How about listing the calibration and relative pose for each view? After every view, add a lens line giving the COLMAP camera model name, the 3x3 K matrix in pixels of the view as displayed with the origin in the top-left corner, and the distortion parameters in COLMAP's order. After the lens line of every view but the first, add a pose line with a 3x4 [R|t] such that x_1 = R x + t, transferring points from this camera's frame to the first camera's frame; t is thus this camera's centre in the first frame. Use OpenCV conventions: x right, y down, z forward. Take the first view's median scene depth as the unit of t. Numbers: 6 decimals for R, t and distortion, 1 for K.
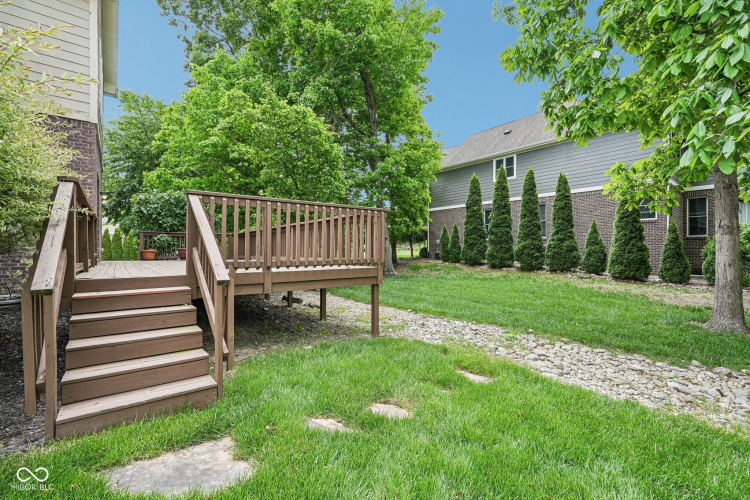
lens RADIAL K [[334.0, 0, 376.7], [0, 334.0, 251.8], [0, 0, 1]] dist [-0.001997, 0.000200]
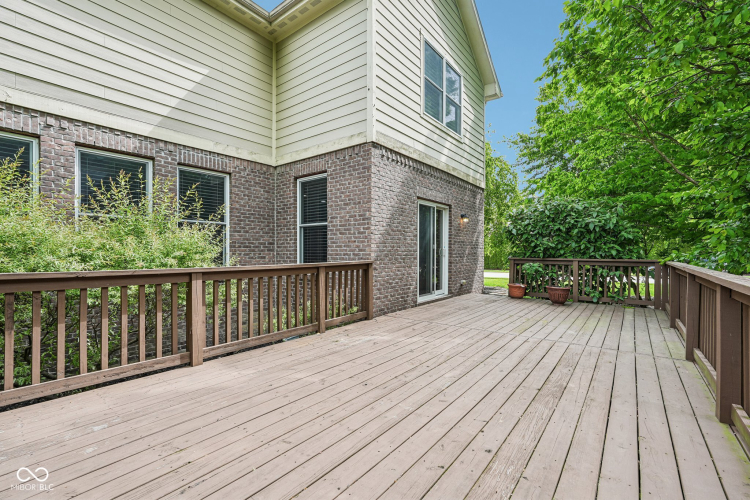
lens RADIAL K [[334.0, 0, 376.7], [0, 334.0, 251.8], [0, 0, 1]] dist [-0.001997, 0.000200]
pose [[0.242128, 0.004875, -0.970232, -0.030365], [-0.003180, 0.999986, 0.004230, -0.057643], [0.970239, 0.002061, 0.242140, 0.385742]]
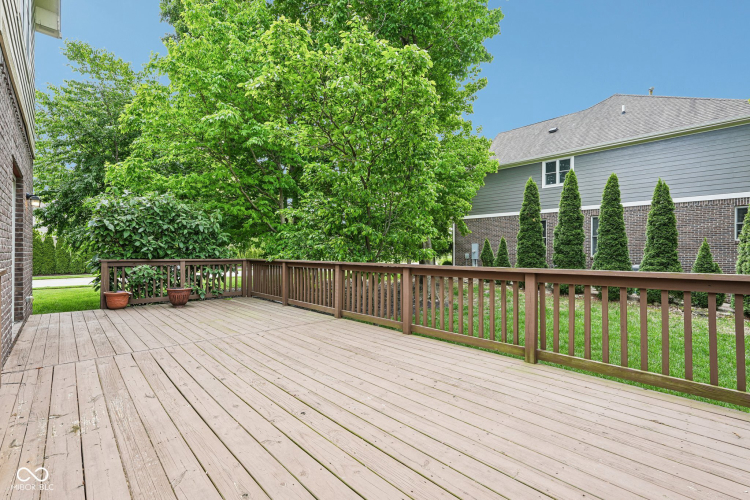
lens RADIAL K [[334.0, 0, 376.7], [0, 334.0, 251.8], [0, 0, 1]] dist [-0.001997, 0.000200]
pose [[0.995613, 0.005402, 0.093414, -0.200797], [-0.005181, 0.999983, -0.002607, -0.057250], [-0.093427, 0.002112, 0.995624, 0.261989]]
